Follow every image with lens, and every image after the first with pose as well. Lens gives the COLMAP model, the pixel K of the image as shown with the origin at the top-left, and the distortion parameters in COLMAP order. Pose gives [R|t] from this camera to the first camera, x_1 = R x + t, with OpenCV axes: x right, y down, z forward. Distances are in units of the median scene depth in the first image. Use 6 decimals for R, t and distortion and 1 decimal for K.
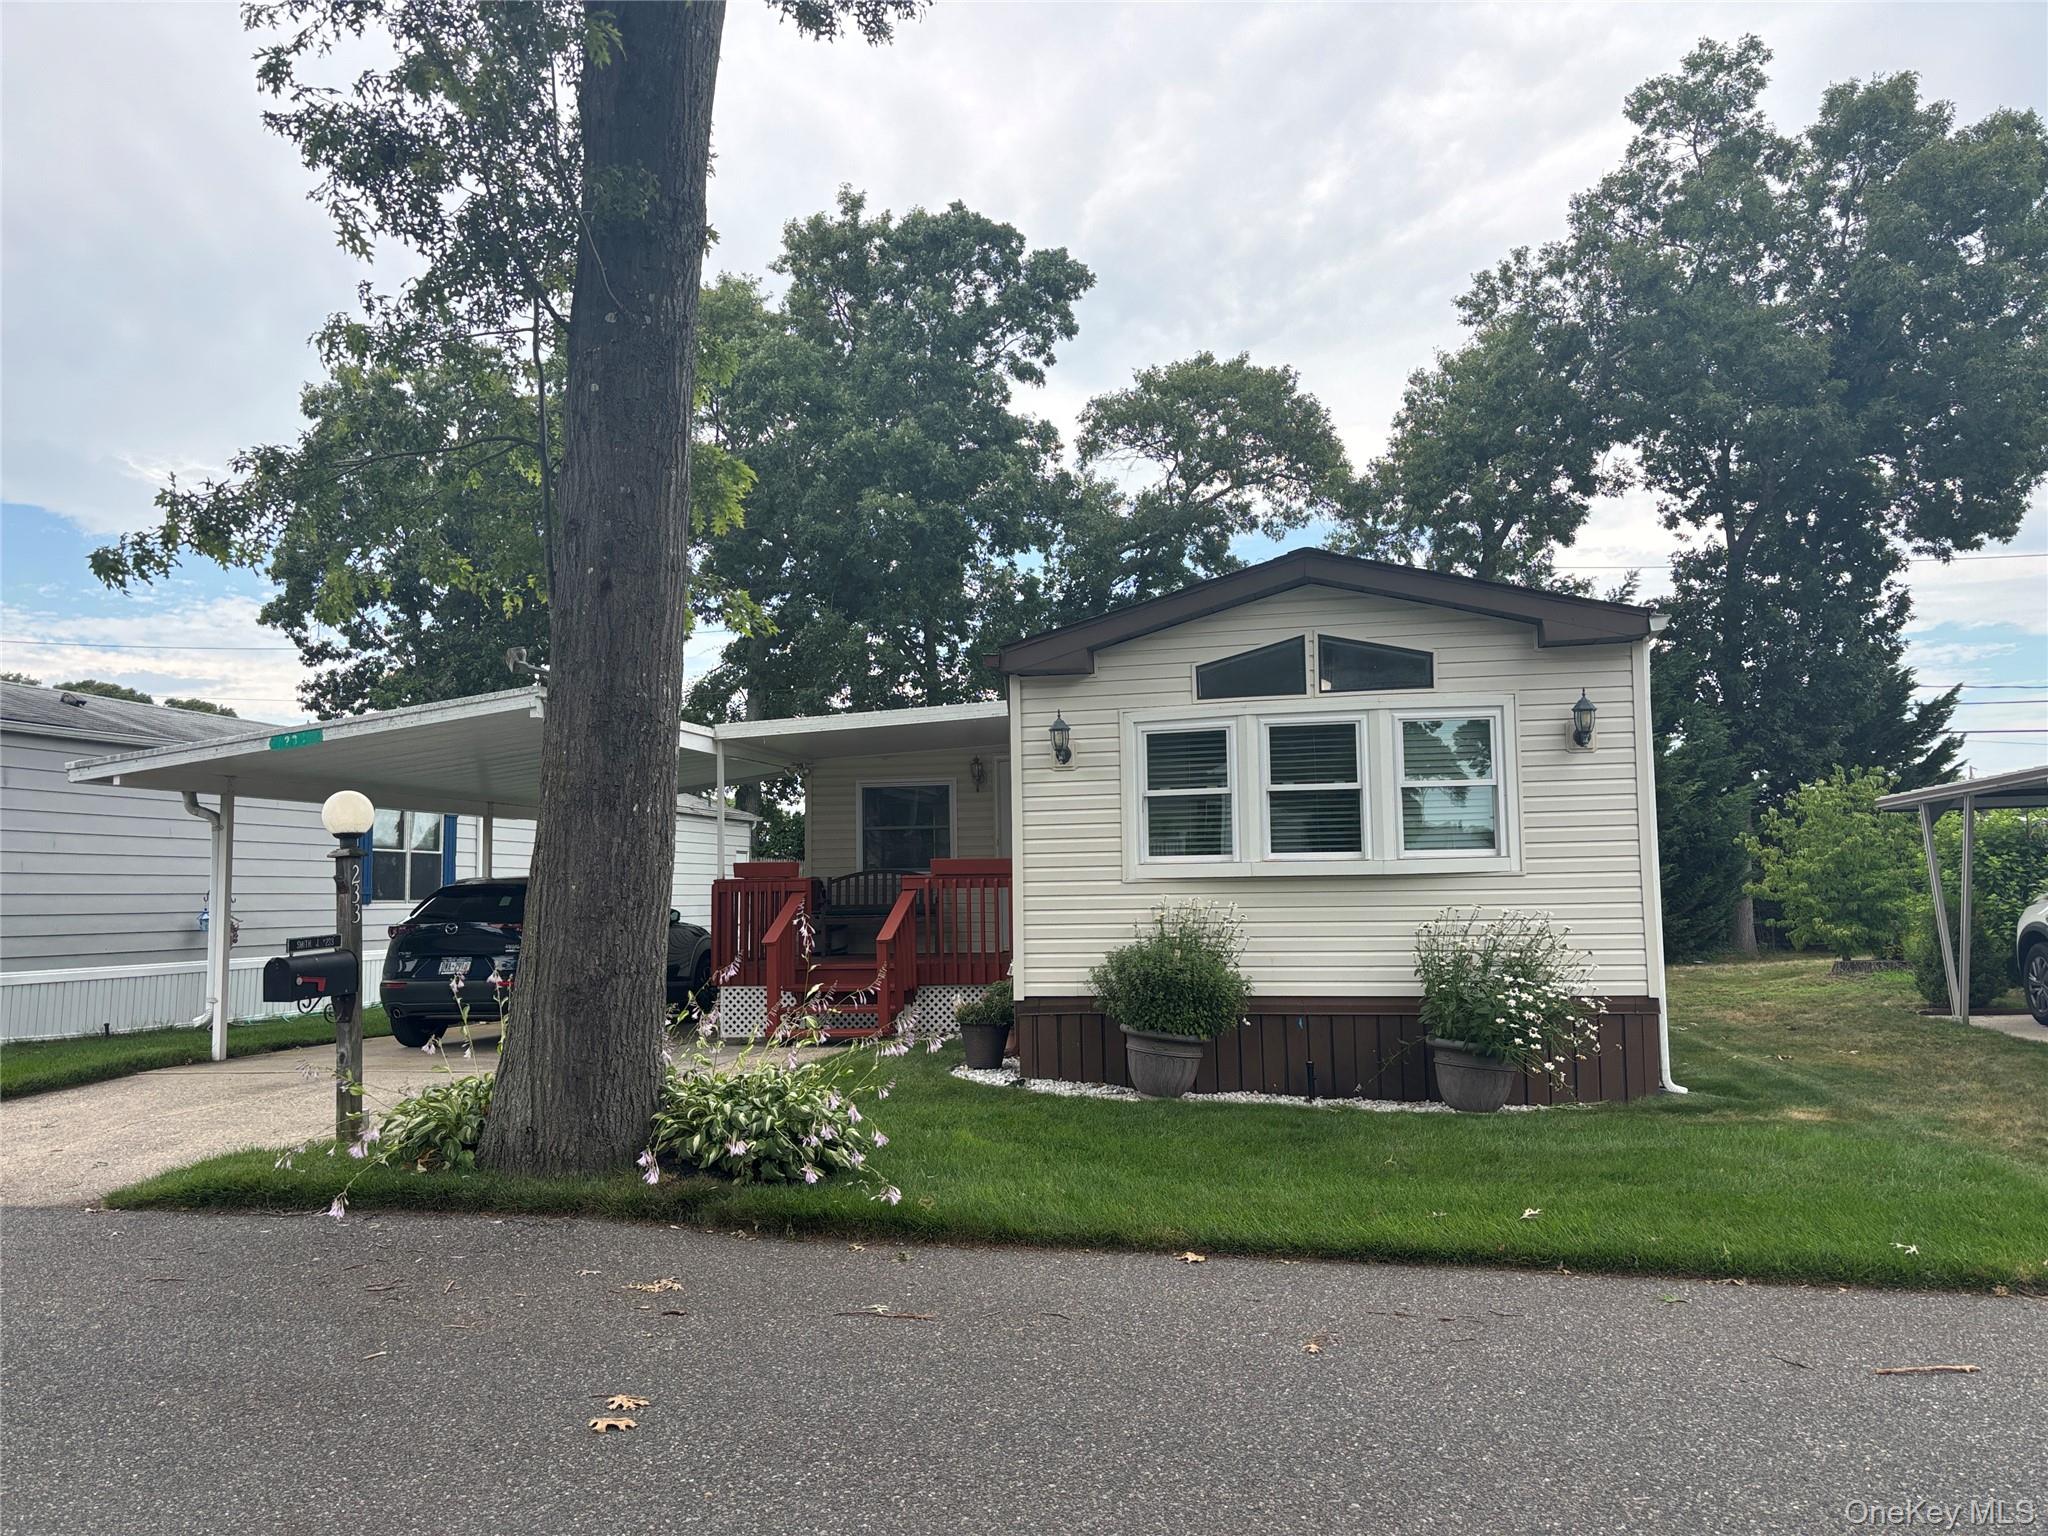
lens RADIAL K [[1527.0, 0, 1028.6], [0, 1527.0, 775.9], [0, 0, 1]] dist [0.037686, -0.040887]
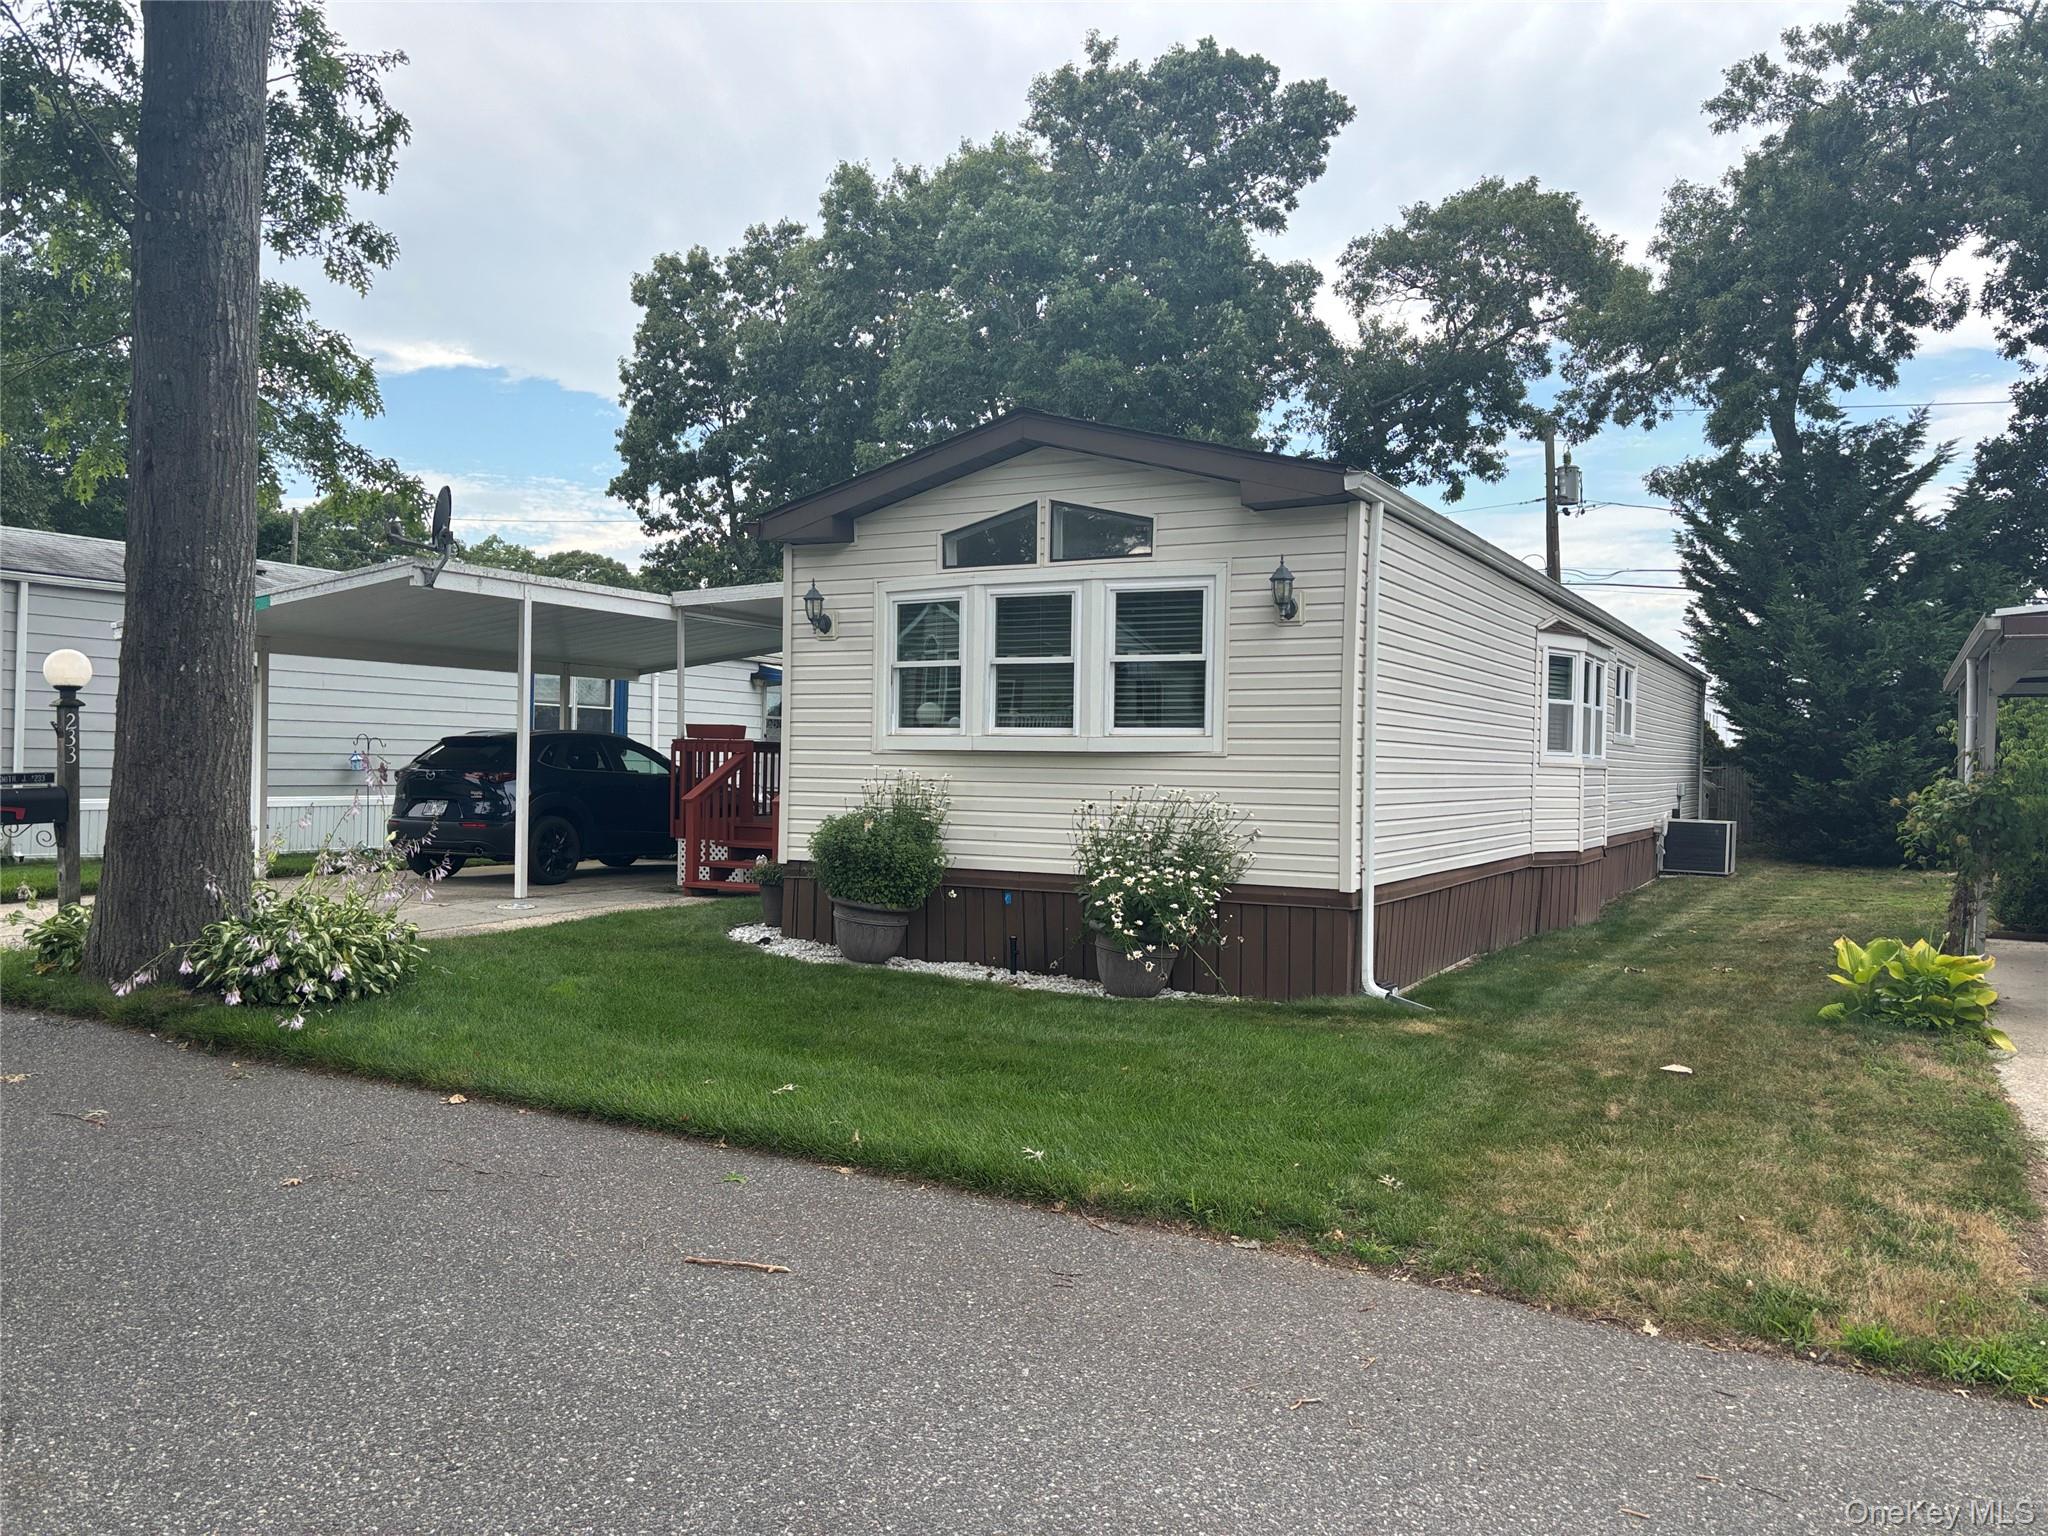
lens RADIAL K [[1518.8, 0, 1024.4], [0, 1518.8, 791.3], [0, 0, 1]] dist [0.022402, -0.007097]
pose [[0.960404, 0.038998, -0.275867, 0.443366], [-0.011906, 0.994995, 0.099209, -0.005300], [0.278355, -0.091996, 0.956062, 0.066442]]
